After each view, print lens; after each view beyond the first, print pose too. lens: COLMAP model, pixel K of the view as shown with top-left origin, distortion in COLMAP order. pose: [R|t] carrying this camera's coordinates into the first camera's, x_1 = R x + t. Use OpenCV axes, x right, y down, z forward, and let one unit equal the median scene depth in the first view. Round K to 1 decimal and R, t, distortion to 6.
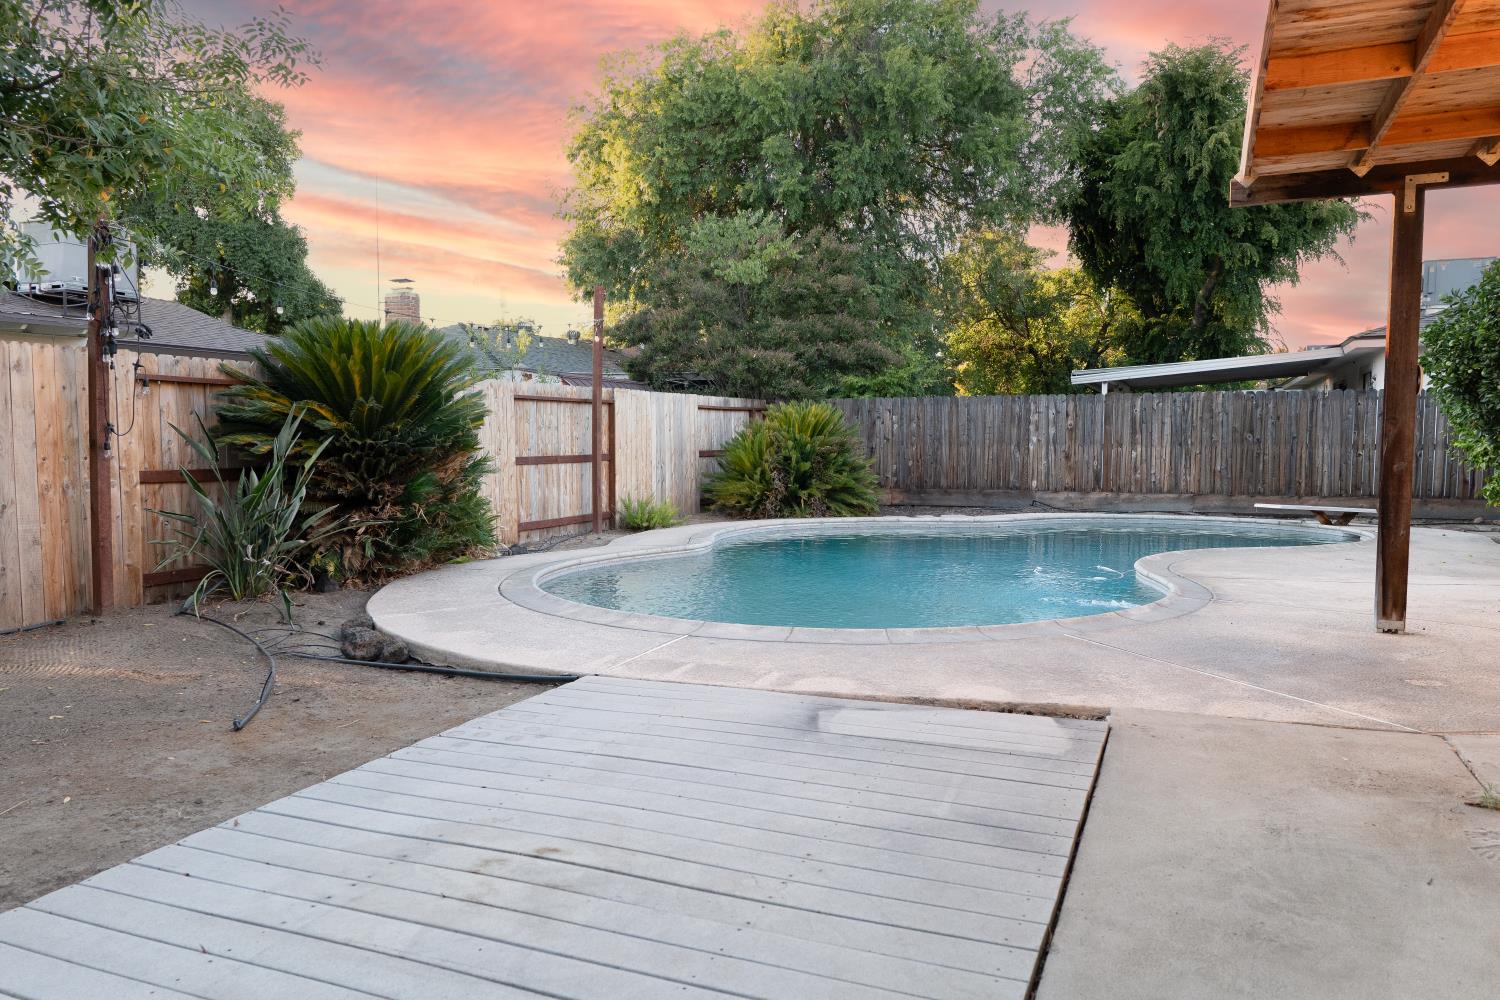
lens RADIAL K [[1053.9, 0, 745.0], [0, 1053.9, 507.2], [0, 0, 1]] dist [0.003066, 0.002819]
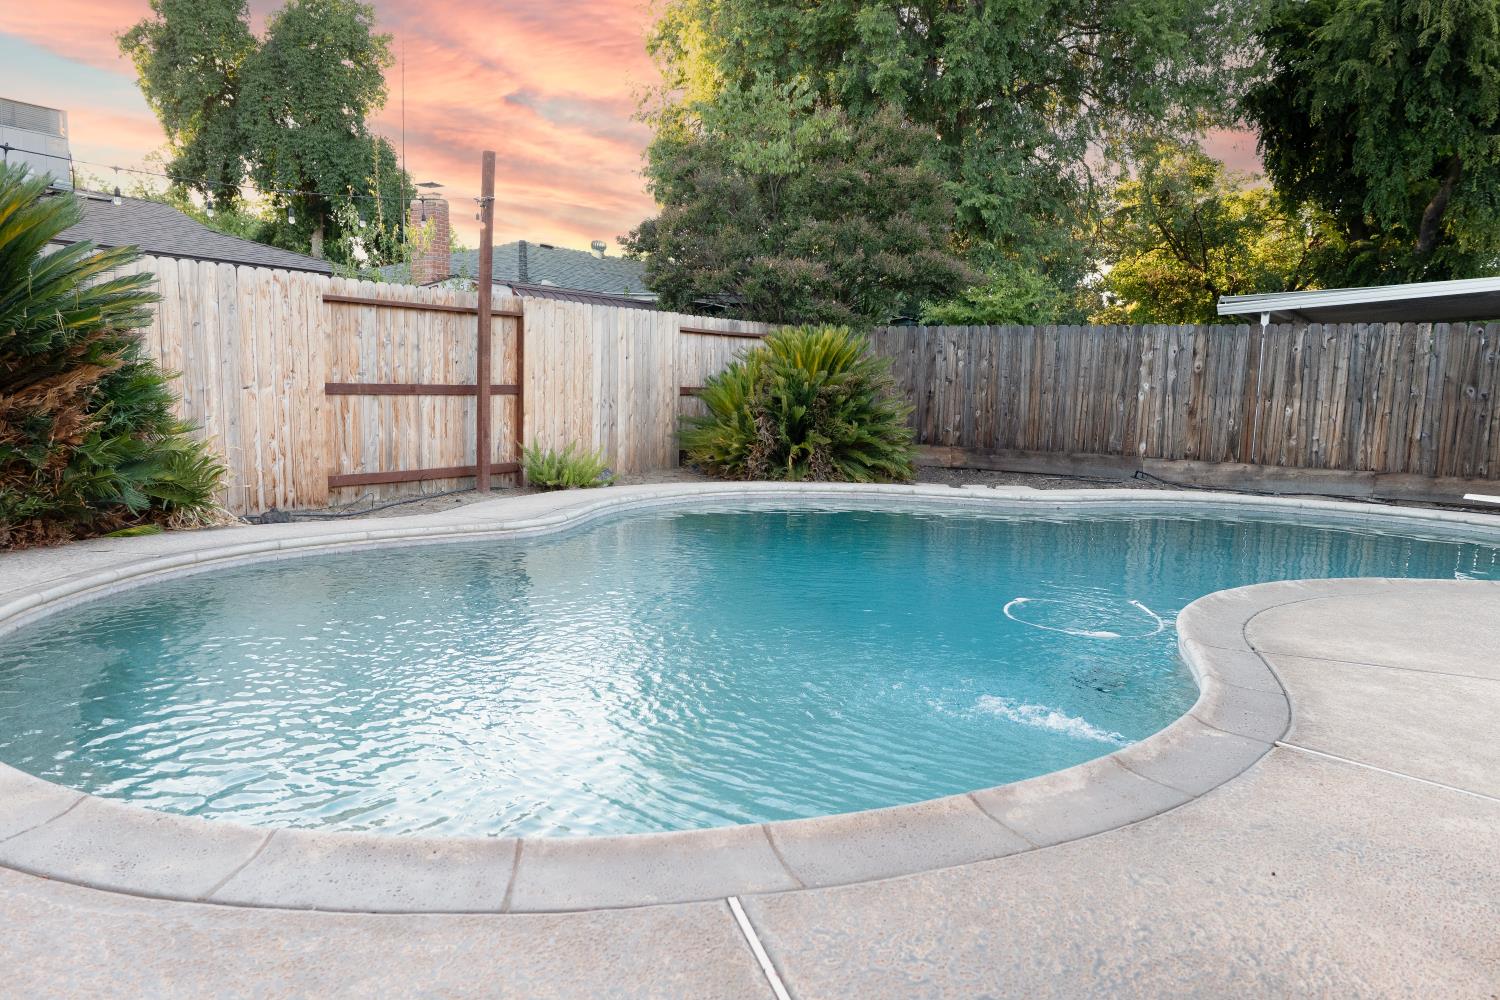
lens RADIAL K [[1053.9, 0, 745.0], [0, 1053.9, 509.2], [0, 0, 1]] dist [0.003066, 0.002819]
pose [[0.985055, 0.050142, -0.164777, 0.131286], [-0.041174, 0.997502, 0.057399, -0.010769], [0.167244, -0.049756, 0.984659, 0.243825]]
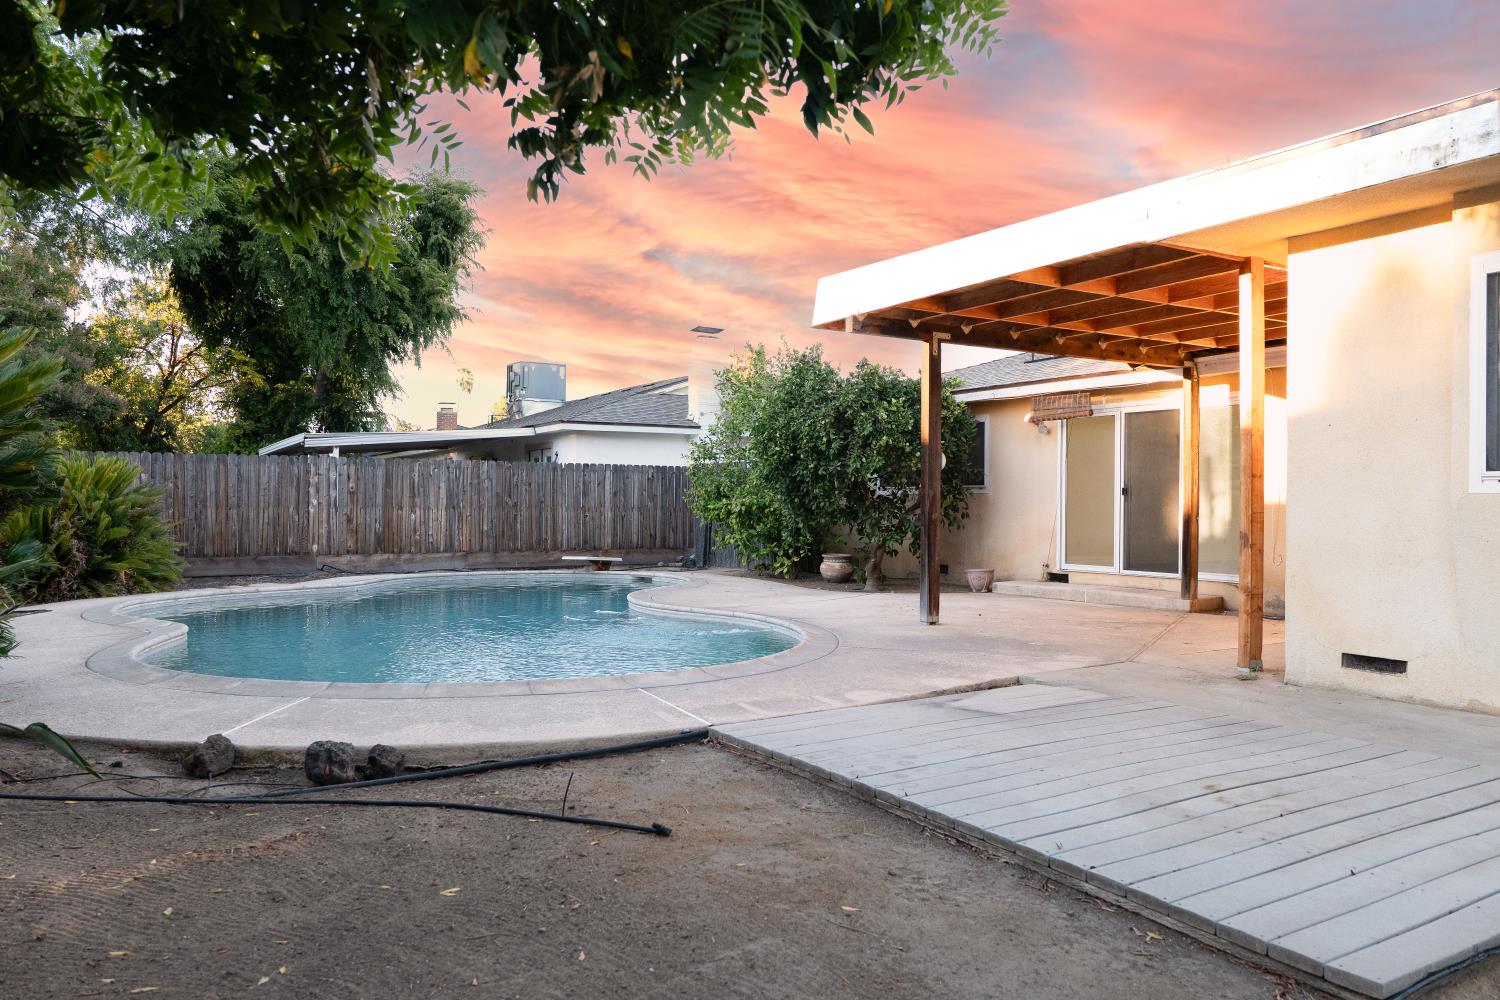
lens RADIAL K [[1053.9, 0, 746.0], [0, 1053.9, 500.5], [0, 0, 1]] dist [0.003066, 0.002819]
pose [[0.576625, 0.008122, 0.816968, -0.299653], [0.050432, 0.997690, -0.045515, -0.001749], [-0.815451, 0.067446, 0.574883, 0.125067]]
